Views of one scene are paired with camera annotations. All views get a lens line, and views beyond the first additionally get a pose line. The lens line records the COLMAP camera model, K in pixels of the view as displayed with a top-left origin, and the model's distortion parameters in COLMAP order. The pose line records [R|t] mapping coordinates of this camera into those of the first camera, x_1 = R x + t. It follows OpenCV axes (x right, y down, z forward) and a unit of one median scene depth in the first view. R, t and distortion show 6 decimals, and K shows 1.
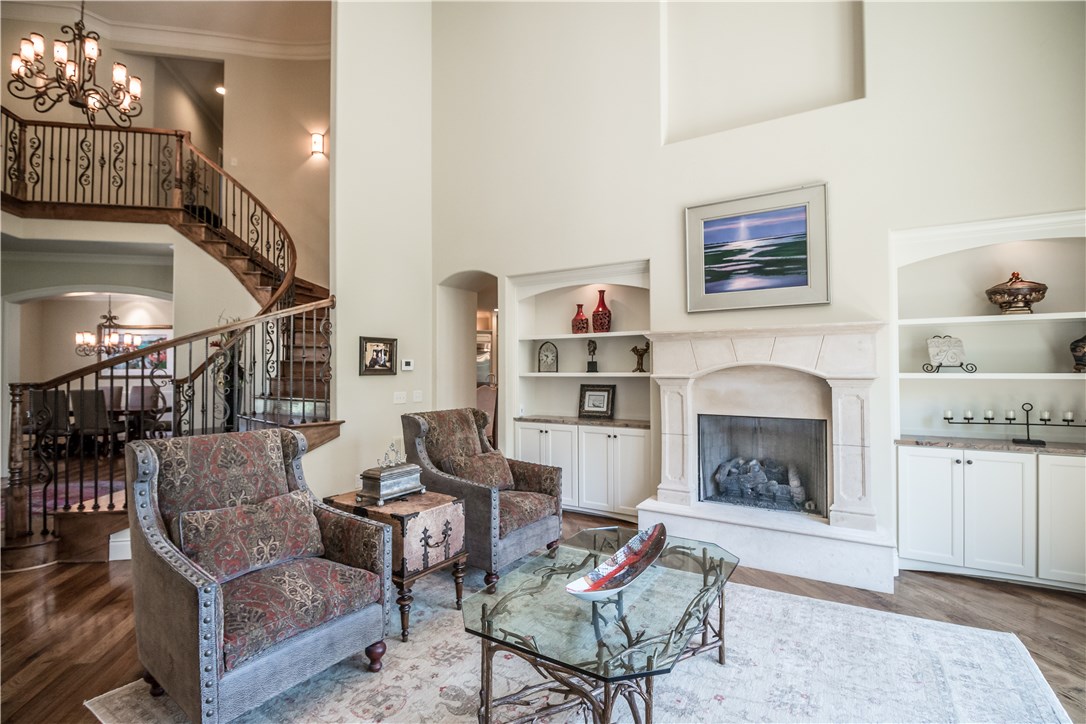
lens RADIAL K [[511.0, 0, 535.2], [0, 511.0, 361.5], [0, 0, 1]] dist [-0.007812, -0.008309]
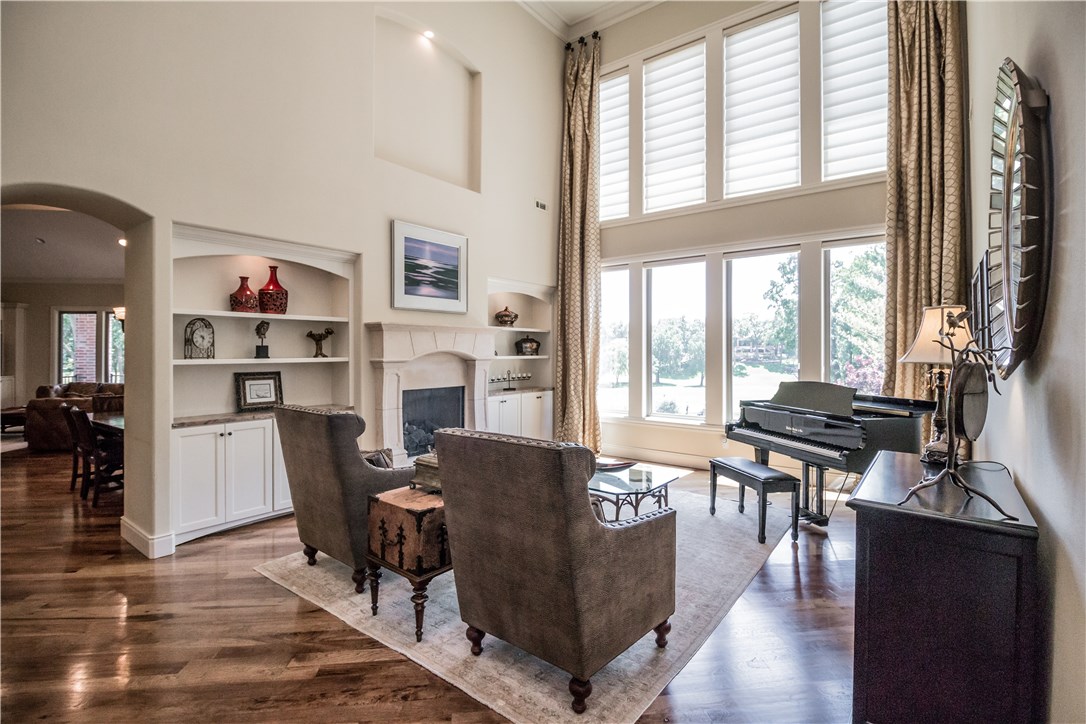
lens RADIAL K [[511.0, 0, 548.5], [0, 511.0, 361.9], [0, 0, 1]] dist [-0.007812, -0.008309]
pose [[0.065595, -0.014121, 0.997746, -0.840528], [-0.012343, 0.999812, 0.014962, 0.010171], [-0.997770, -0.013297, 0.065408, 0.524877]]
